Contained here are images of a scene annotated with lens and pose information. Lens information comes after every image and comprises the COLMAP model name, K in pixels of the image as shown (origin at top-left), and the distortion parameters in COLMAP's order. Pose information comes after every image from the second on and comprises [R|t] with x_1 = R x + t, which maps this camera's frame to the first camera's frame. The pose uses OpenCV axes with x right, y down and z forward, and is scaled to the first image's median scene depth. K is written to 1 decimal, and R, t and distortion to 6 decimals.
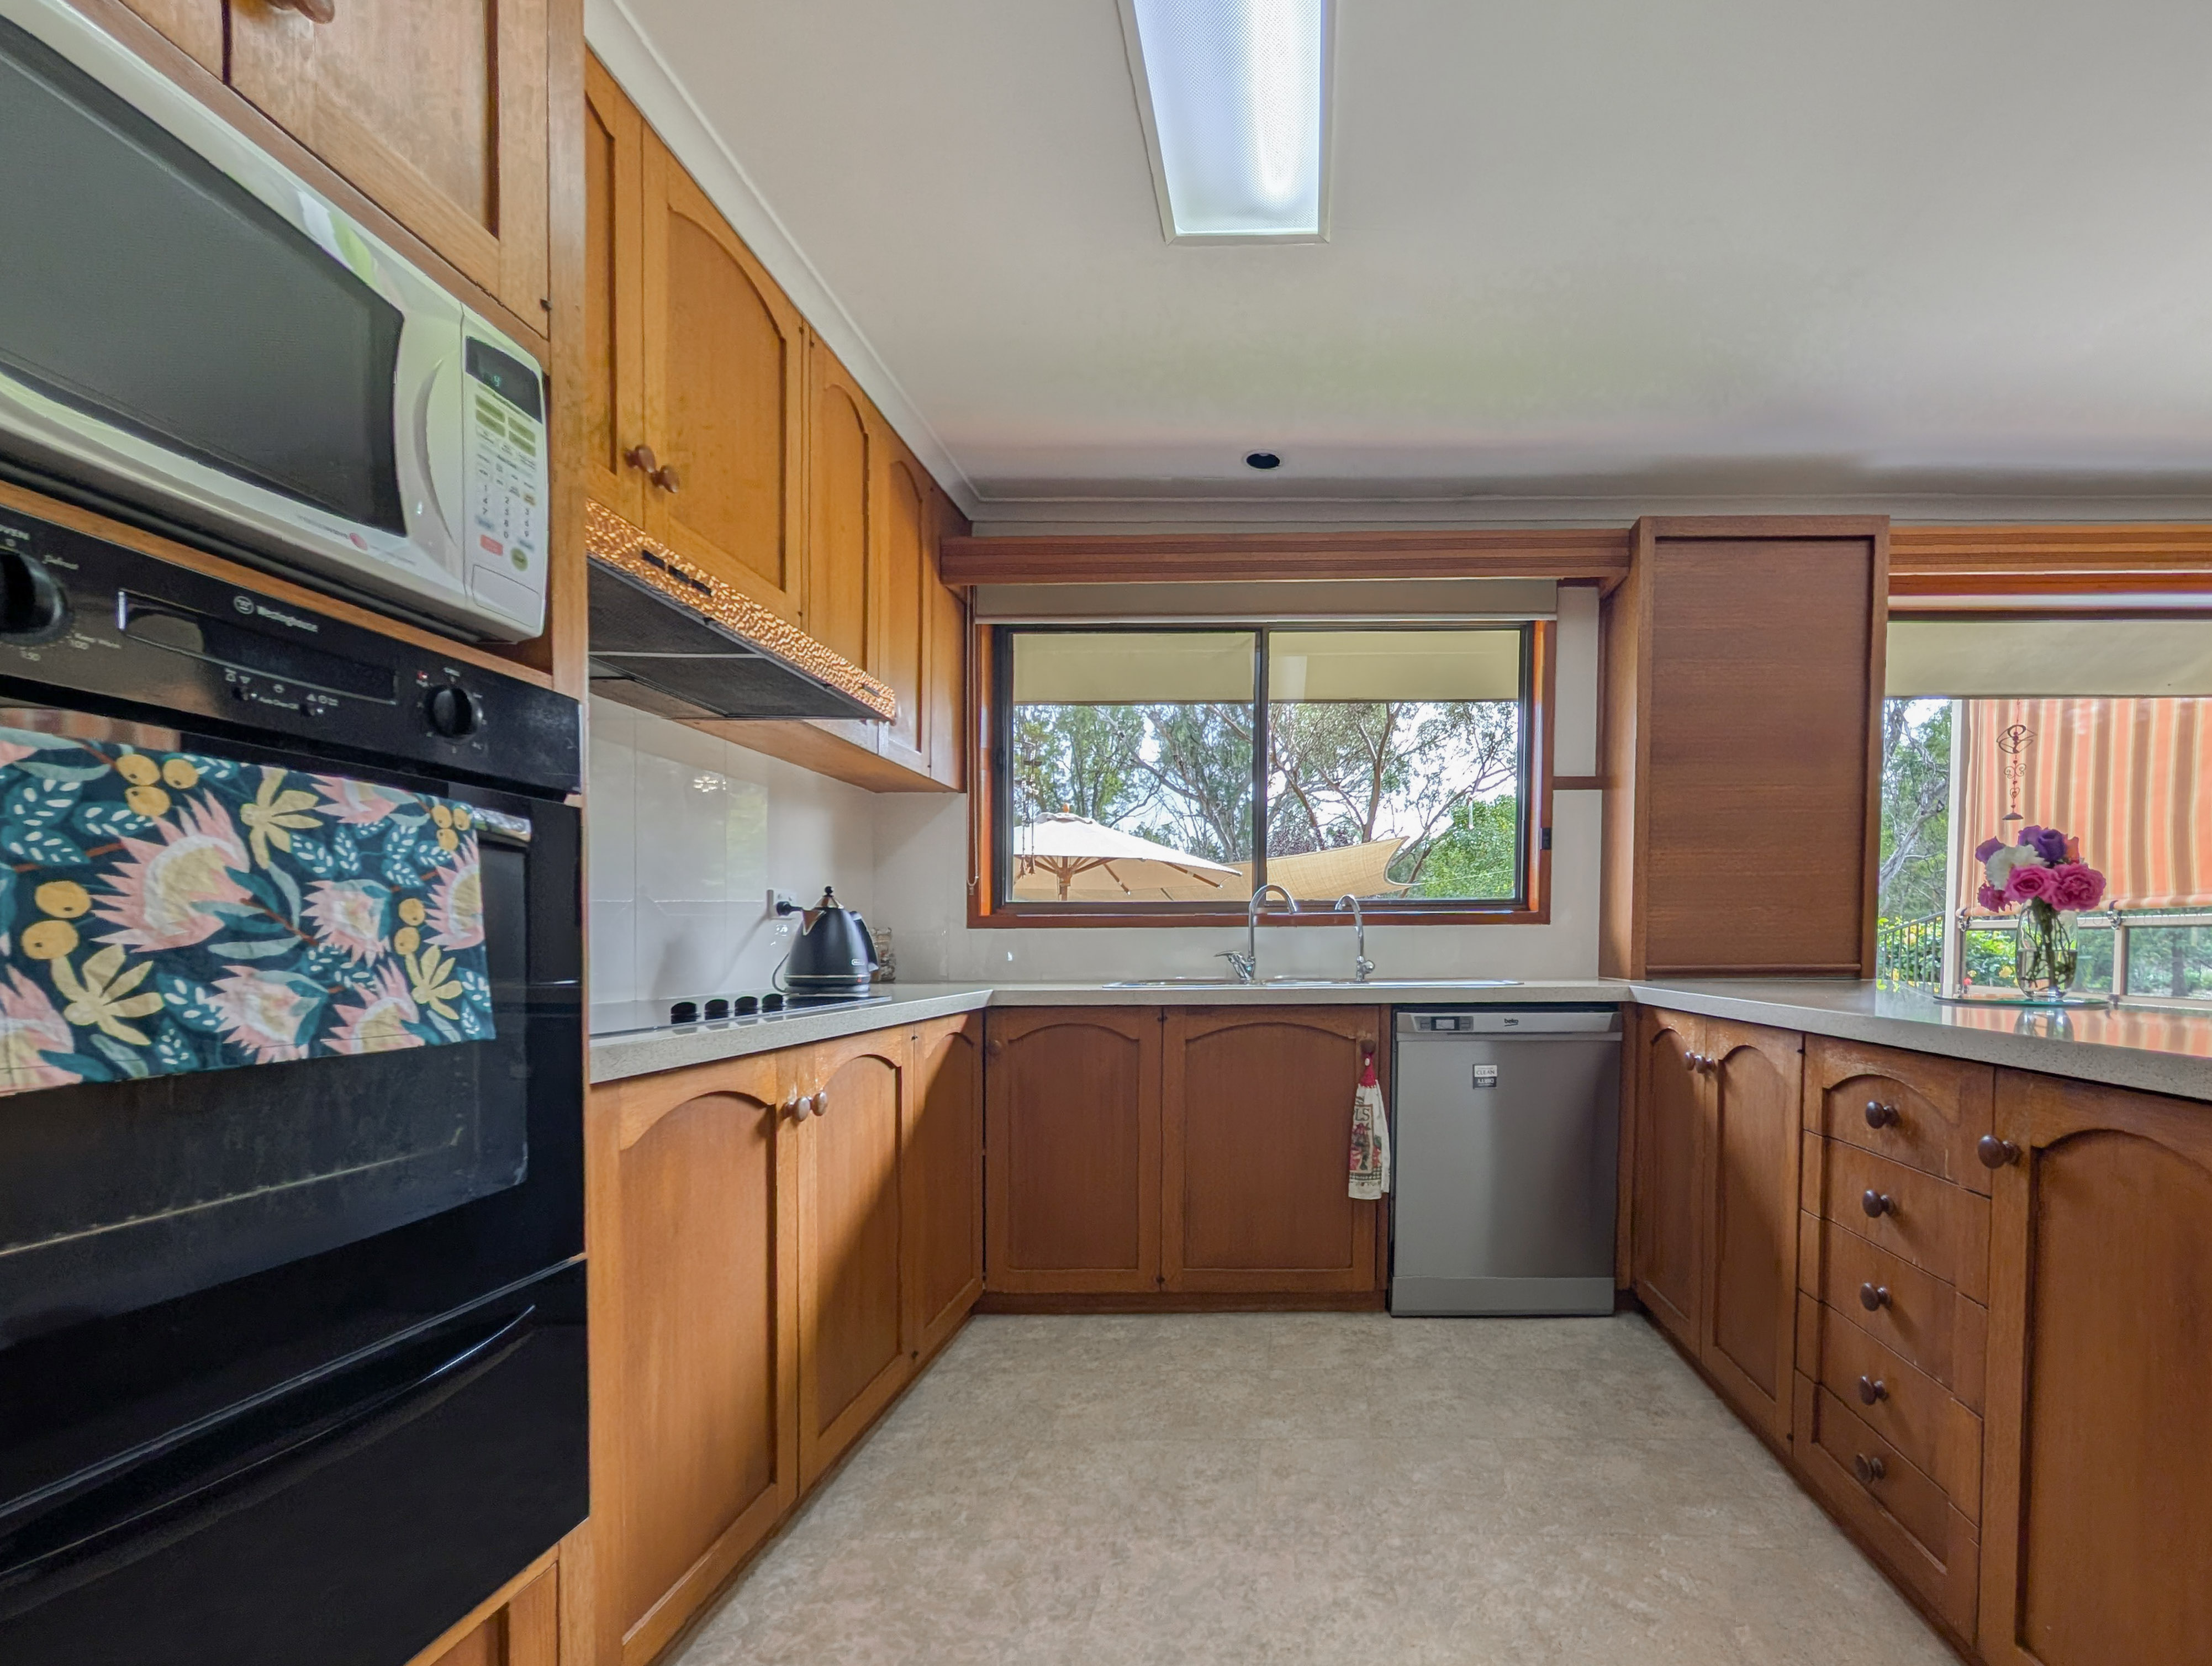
lens RADIAL K [[943.2, 0, 1291.4], [0, 943.2, 964.6], [0, 0, 1]] dist [0.000673, -0.000183]
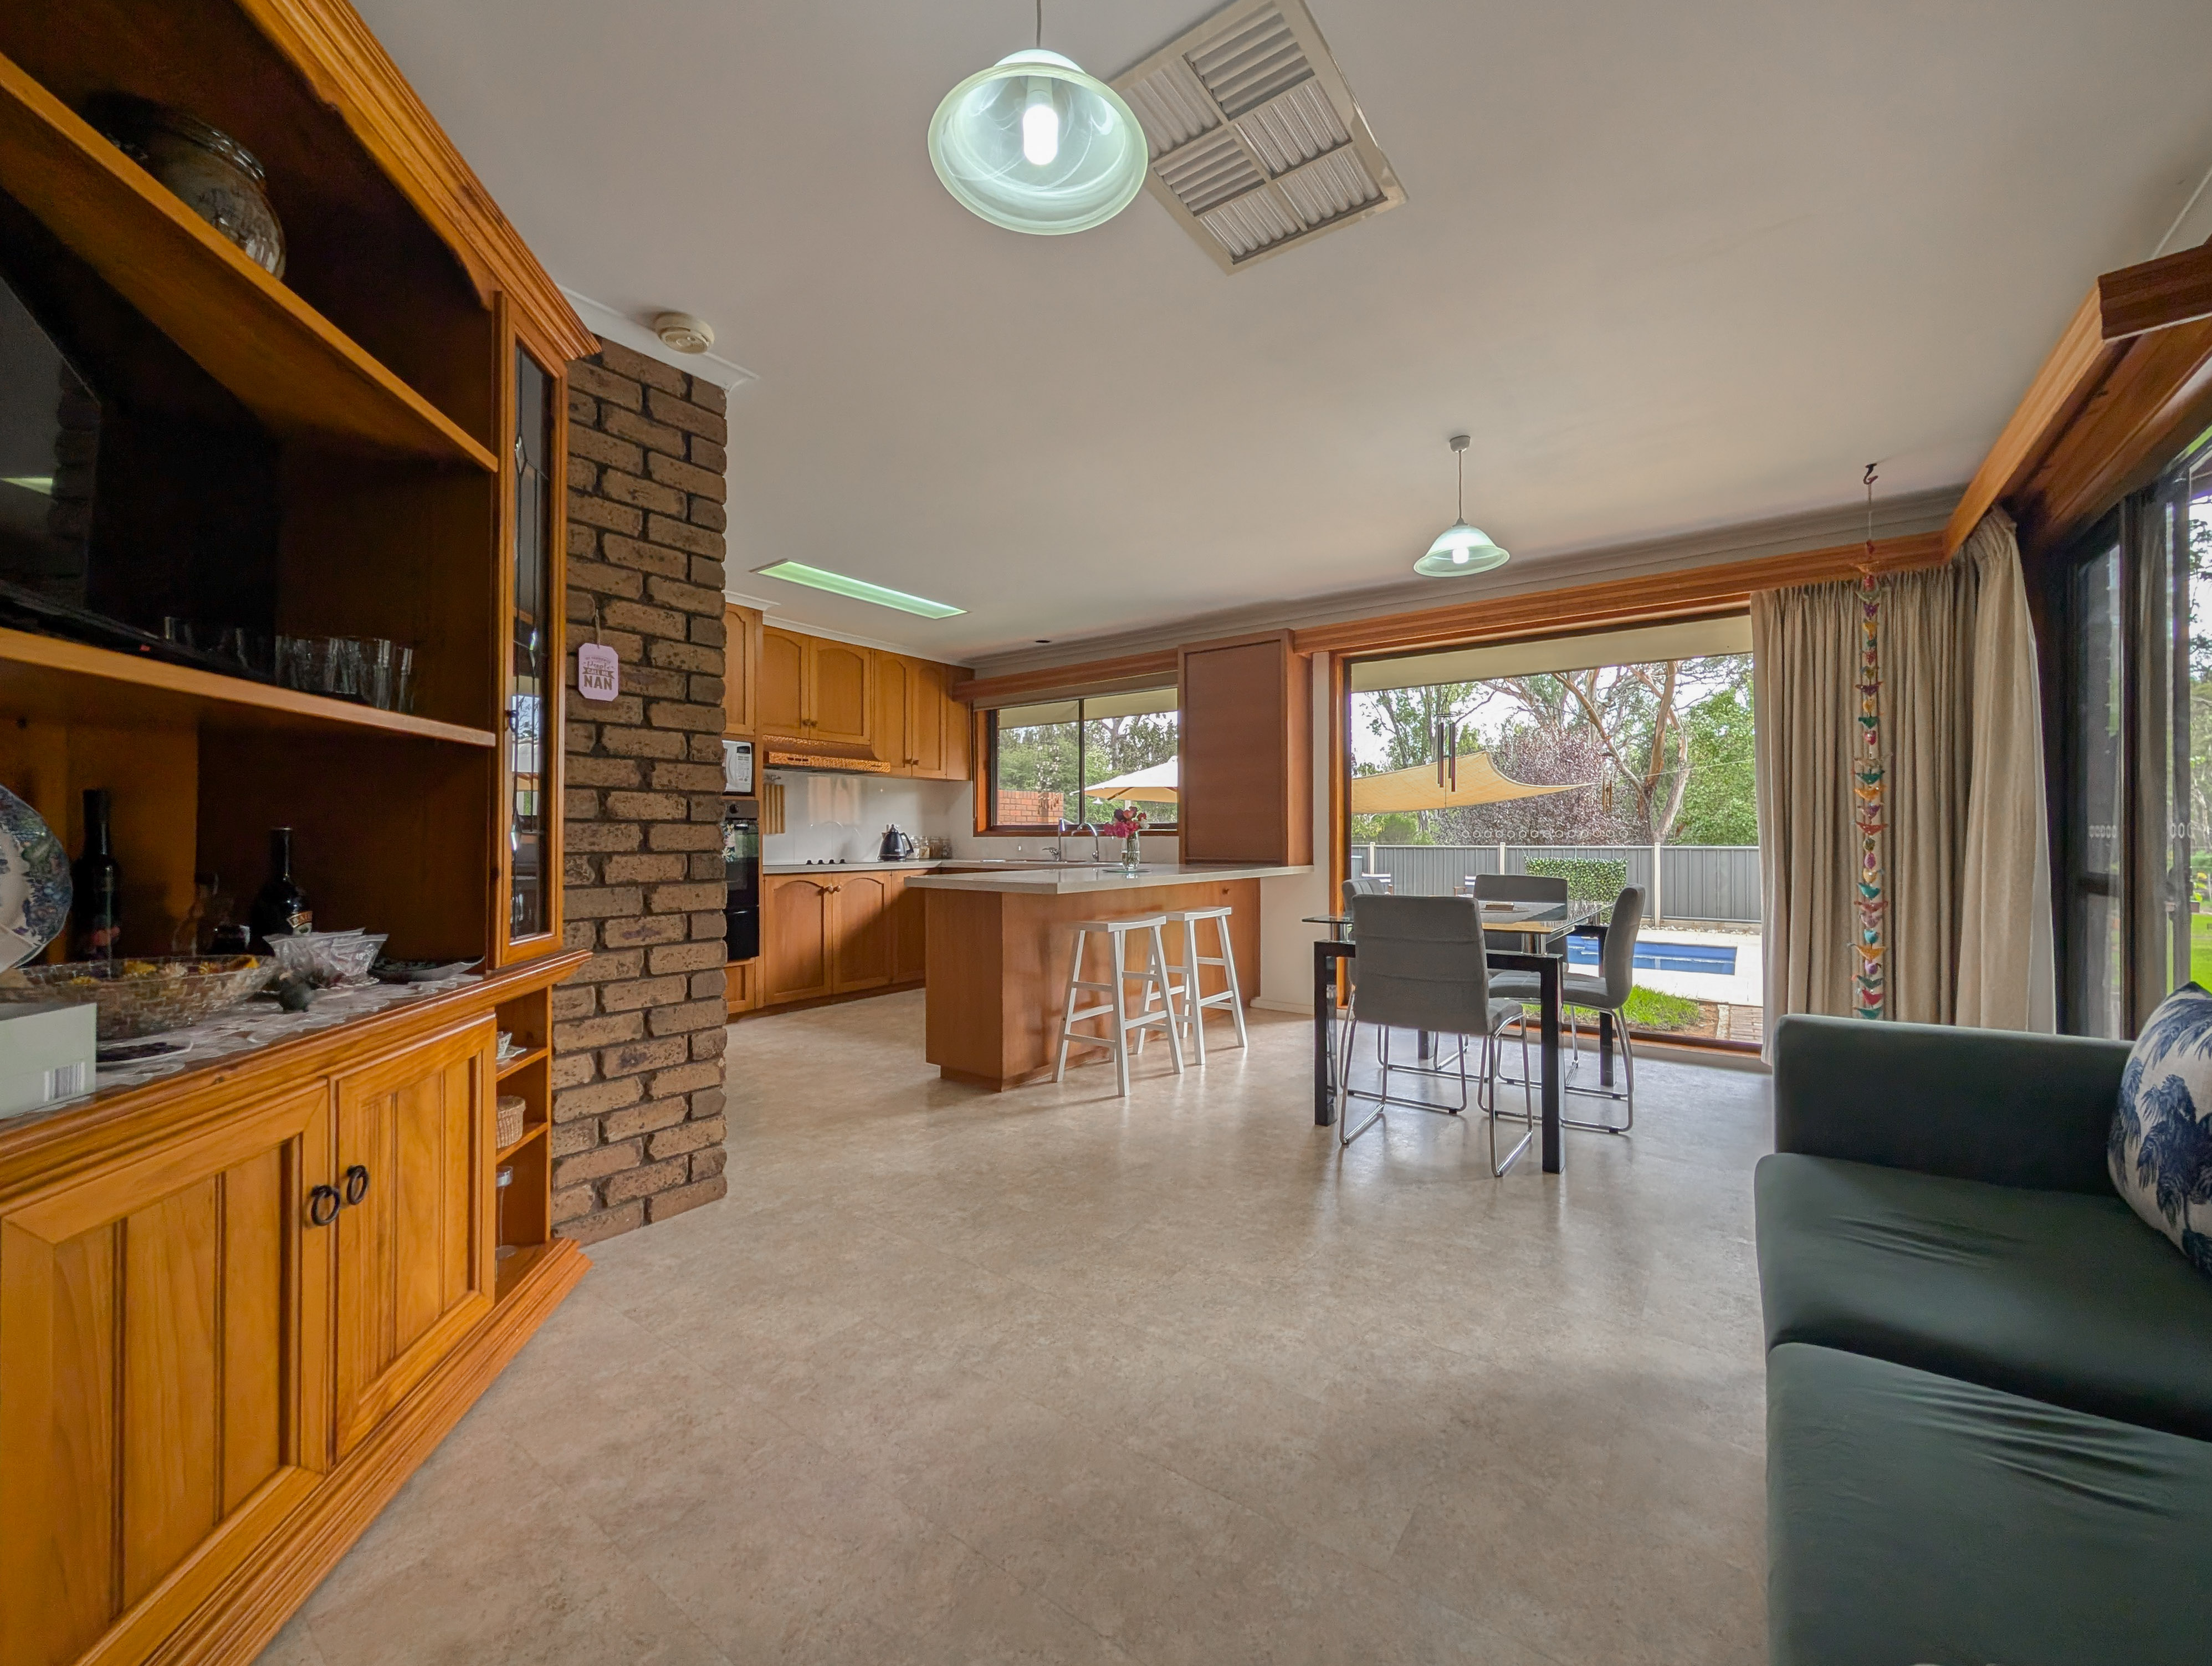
lens RADIAL K [[882.1, 0, 1096.7], [0, 882.1, 838.4], [0, 0, 1]] dist [-0.001801, 0.000345]
pose [[0.807128, -0.000426, -0.590376, 2.508967], [-0.011570, 0.999796, -0.016538, -0.004129], [0.590263, 0.020179, 0.806959, -1.274747]]
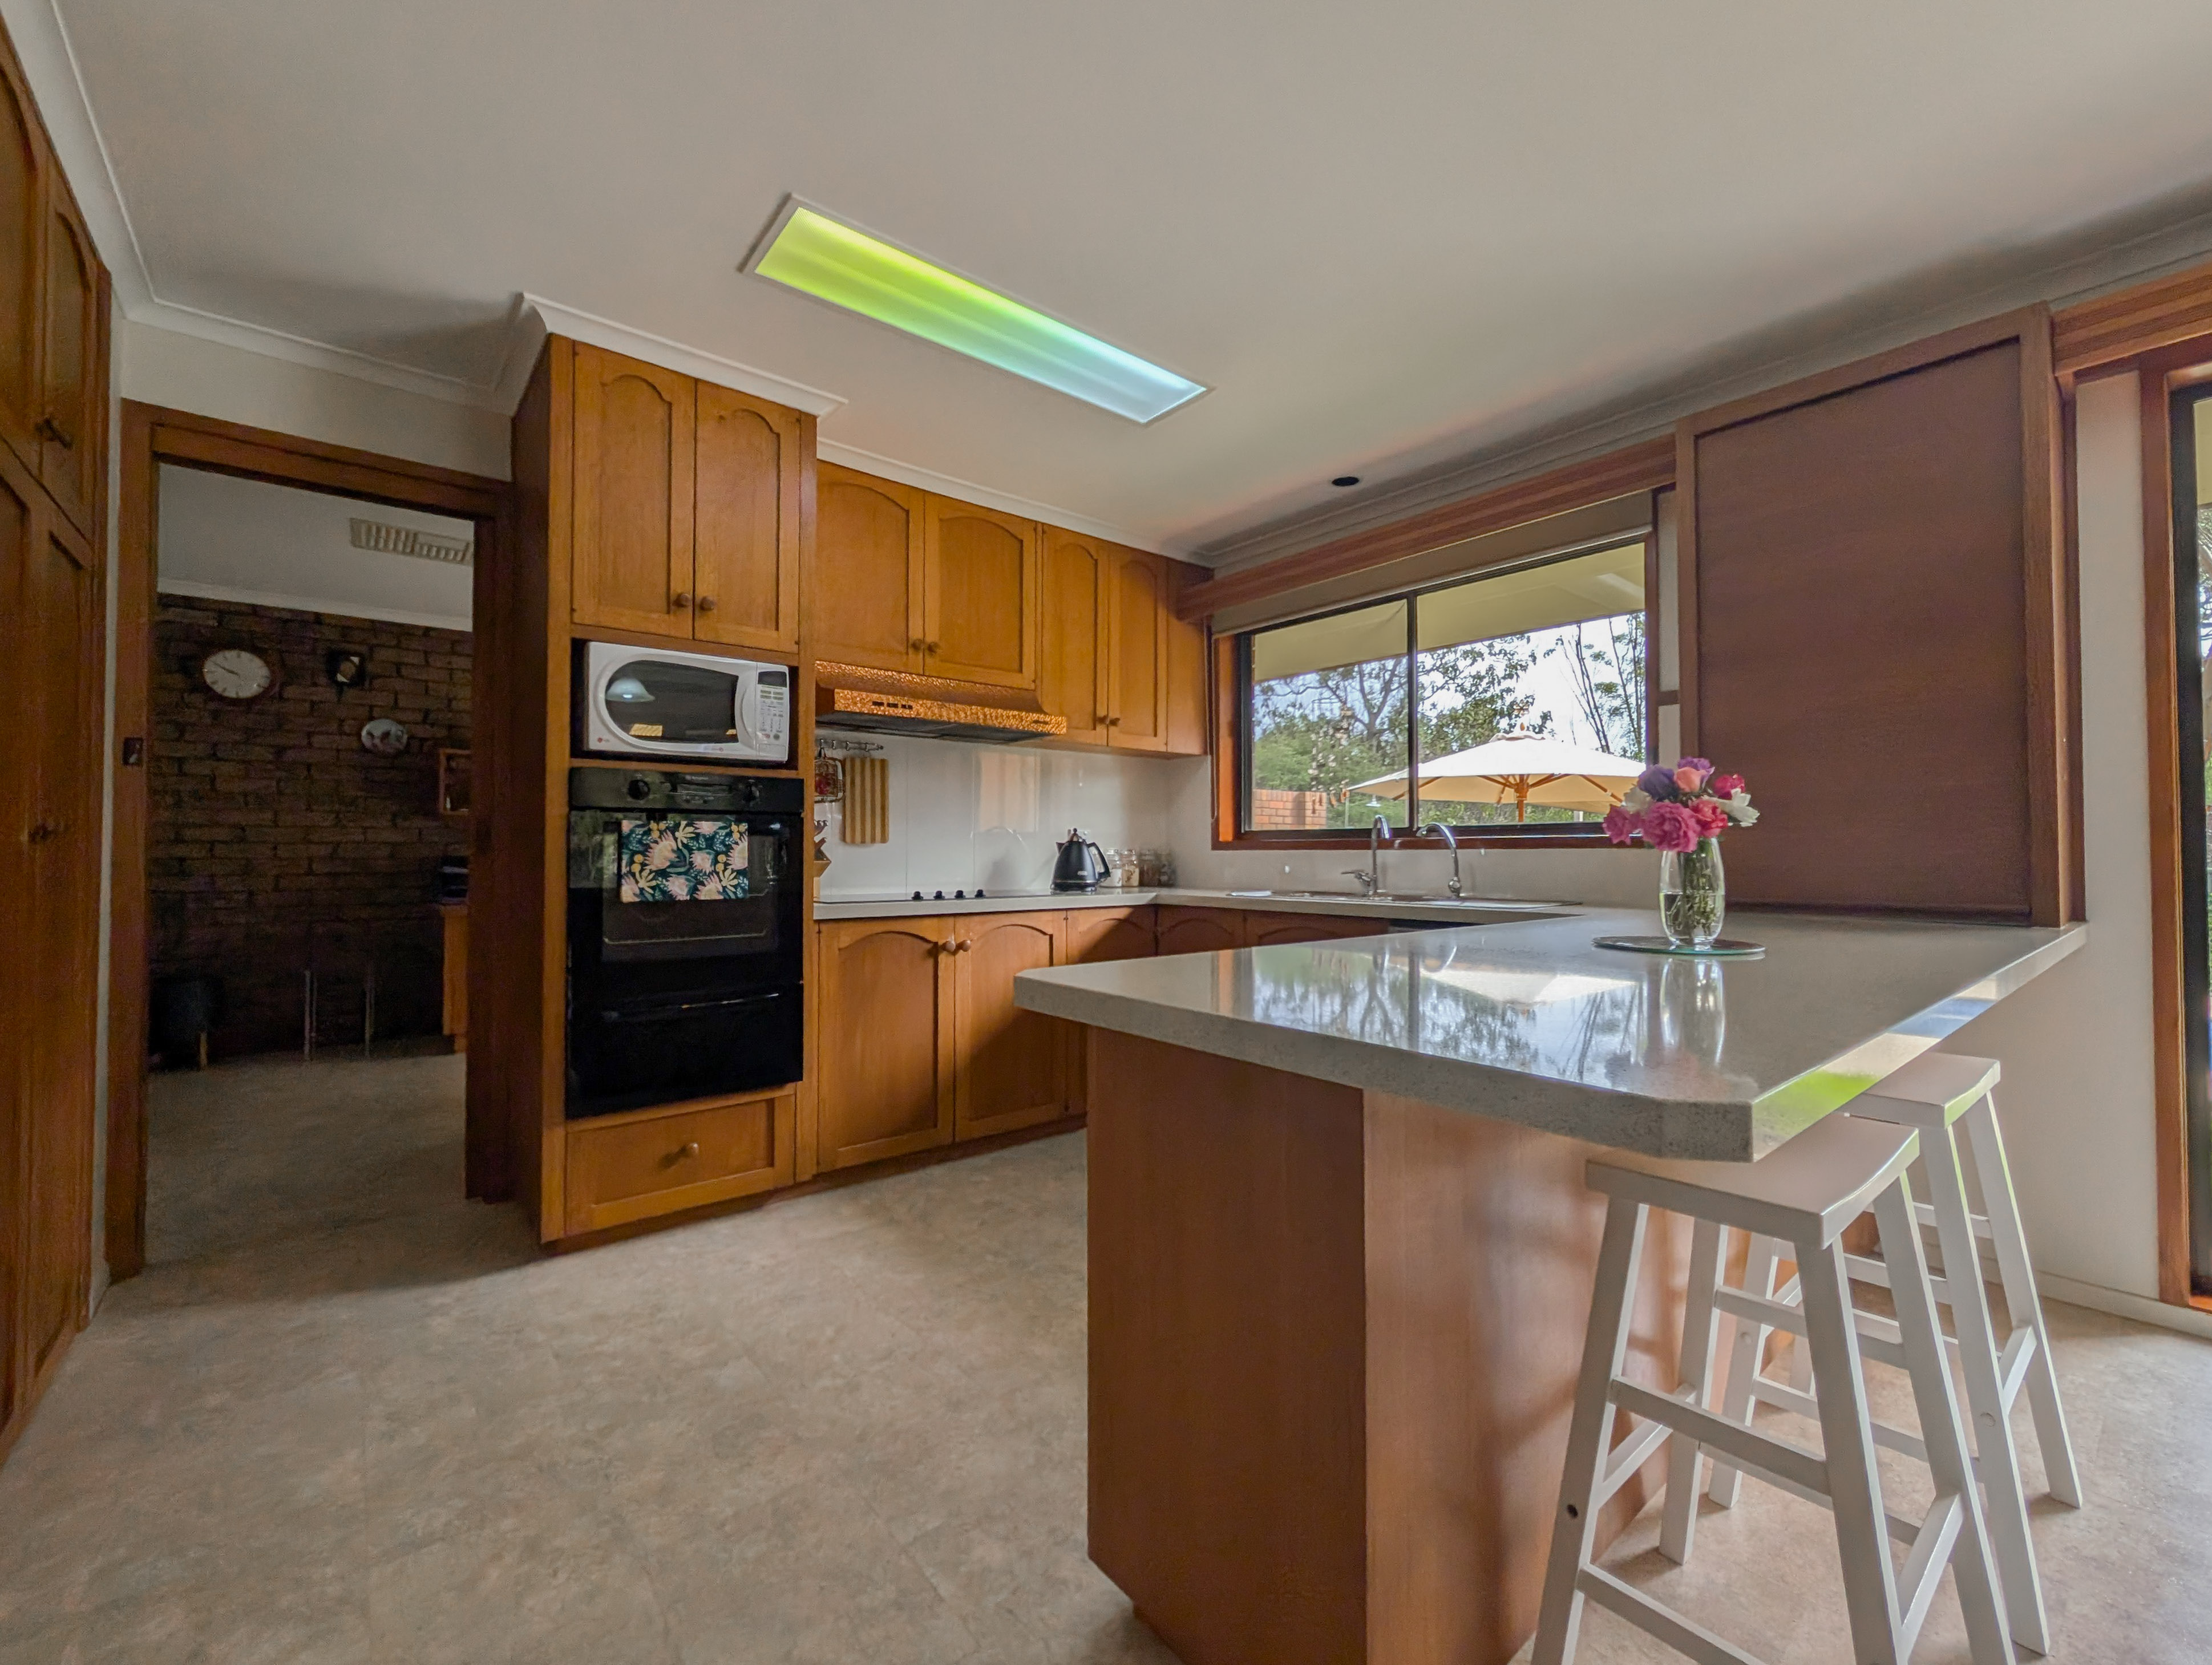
lens RADIAL K [[924.4, 0, 1110.4], [0, 924.4, 837.3], [0, 0, 1]] dist [-0.002716, 0.000150]
pose [[0.646554, -0.012292, -0.762769, 1.261073], [-0.017309, 0.999376, -0.030777, -0.027339], [0.762672, 0.033101, 0.645938, -0.038774]]
